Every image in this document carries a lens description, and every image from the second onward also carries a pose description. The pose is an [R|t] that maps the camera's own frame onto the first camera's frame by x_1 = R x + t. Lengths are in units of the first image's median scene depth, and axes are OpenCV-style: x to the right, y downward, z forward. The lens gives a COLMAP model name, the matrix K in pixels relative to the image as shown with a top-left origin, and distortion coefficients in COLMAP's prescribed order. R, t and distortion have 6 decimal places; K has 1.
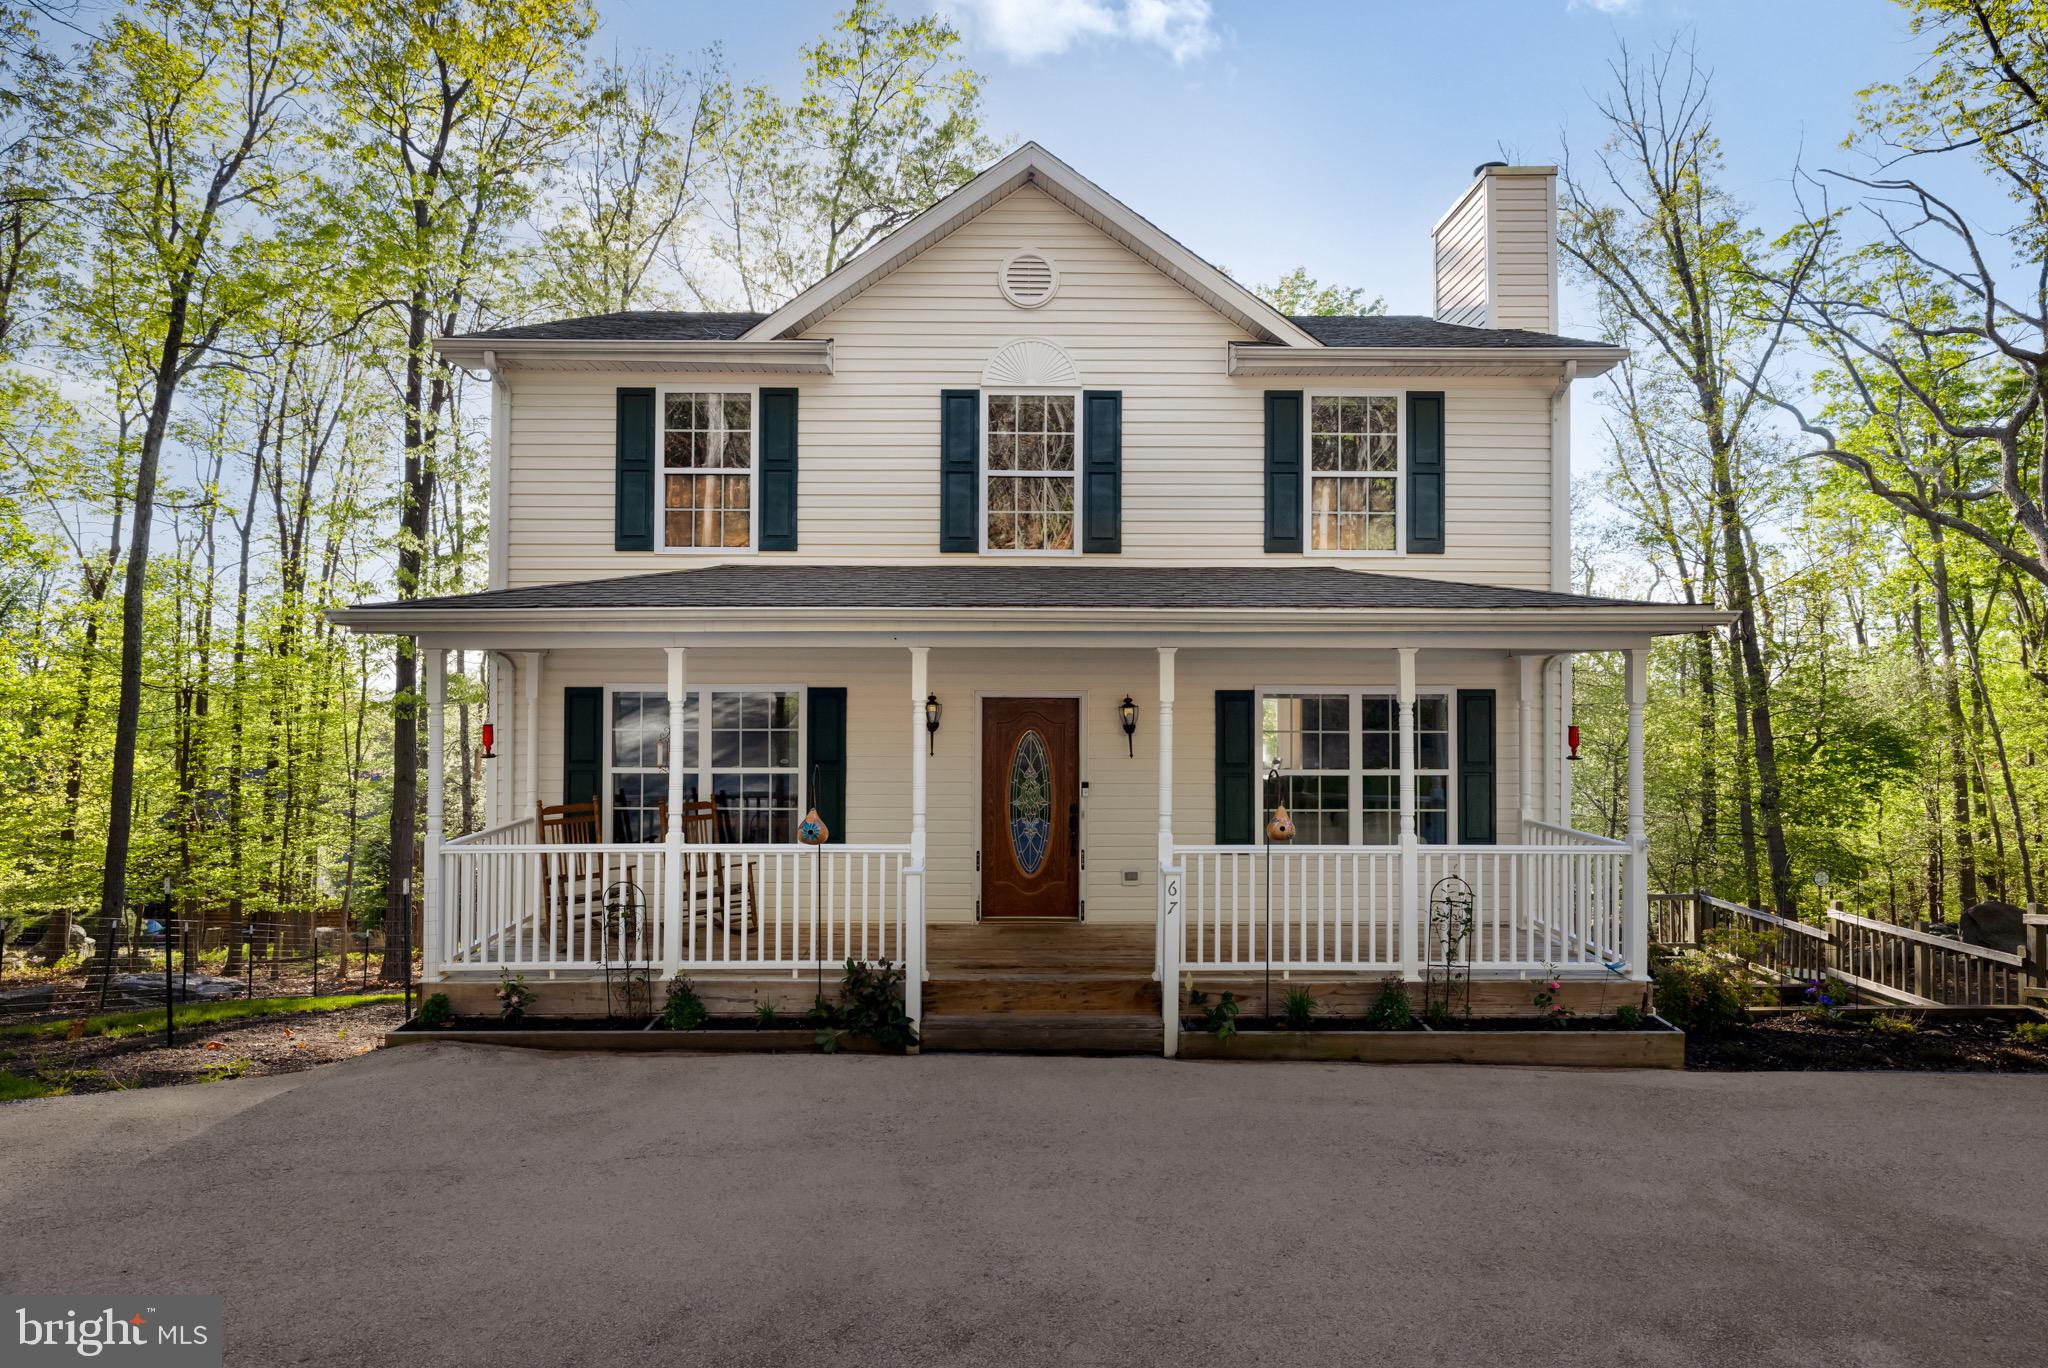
lens RADIAL K [[1203.3, 0, 1023.9], [0, 1203.3, 662.4], [0, 0, 1]] dist [0.002857, 0.001674]
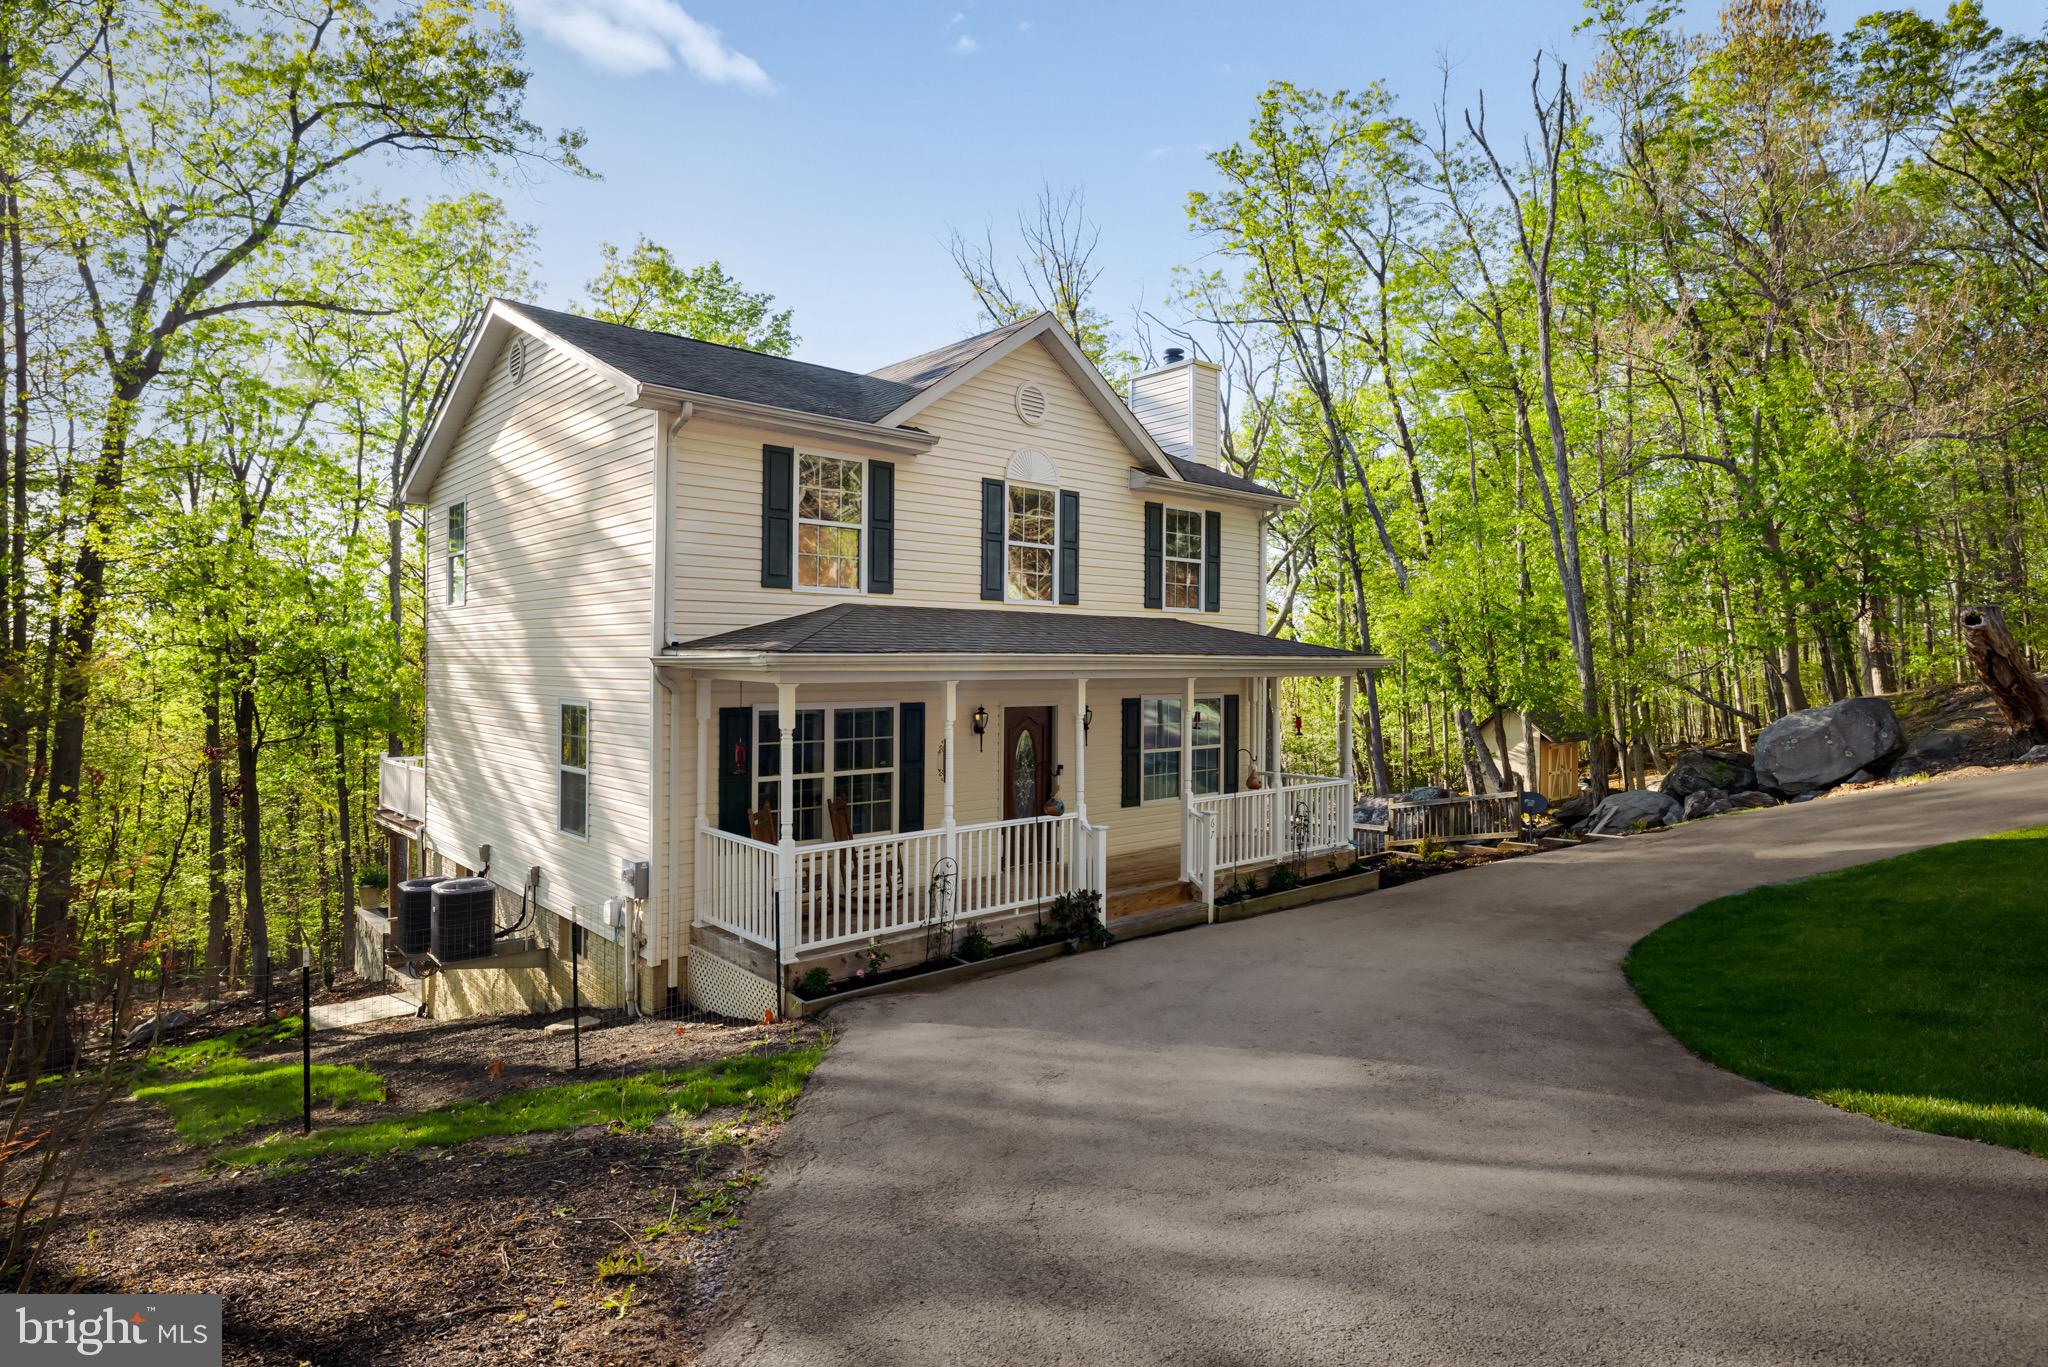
lens RADIAL K [[1185.6, 0, 1058.2], [0, 1185.6, 680.9], [0, 0, 1]] dist [-0.000106, 0.014654]
pose [[0.714390, -0.011871, 0.699647, -0.928003], [0.012511, 0.999913, 0.004192, -0.005460], [-0.699635, 0.005759, 0.714477, 0.004481]]
